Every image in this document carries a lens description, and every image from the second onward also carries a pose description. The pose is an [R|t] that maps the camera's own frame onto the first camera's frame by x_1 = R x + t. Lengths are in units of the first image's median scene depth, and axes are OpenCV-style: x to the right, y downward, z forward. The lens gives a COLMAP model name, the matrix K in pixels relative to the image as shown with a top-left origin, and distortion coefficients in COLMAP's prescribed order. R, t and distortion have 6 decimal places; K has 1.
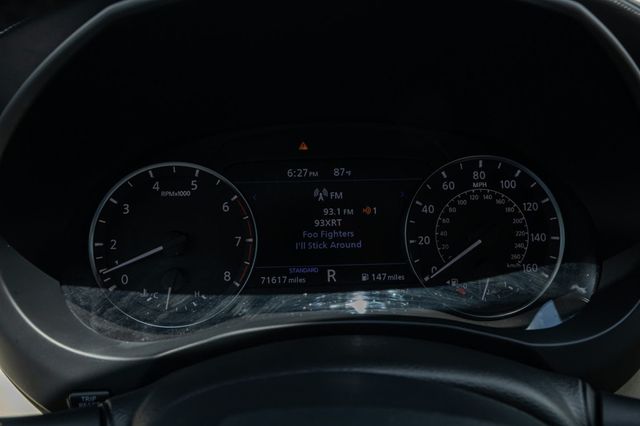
lens RADIAL K [[521.6, 0, 320.0], [0, 521.6, 213.0], [0, 0, 1]] dist [0.008465, 0.004240]
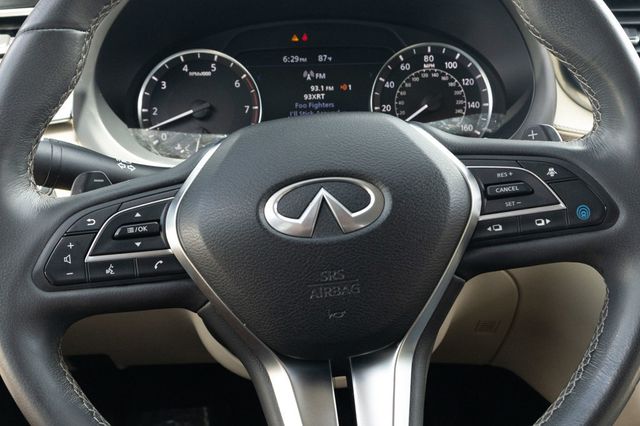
lens RADIAL K [[702.5, 0, 320.0], [0, 702.5, 213.0], [0, 0, 1]] dist [0.062480, -0.001970]
pose [[0.999701, -0.007765, -0.023174, 0.069629], [0.008081, 0.999876, 0.013539, 0.292402], [0.023066, -0.013722, 0.999640, -0.794331]]
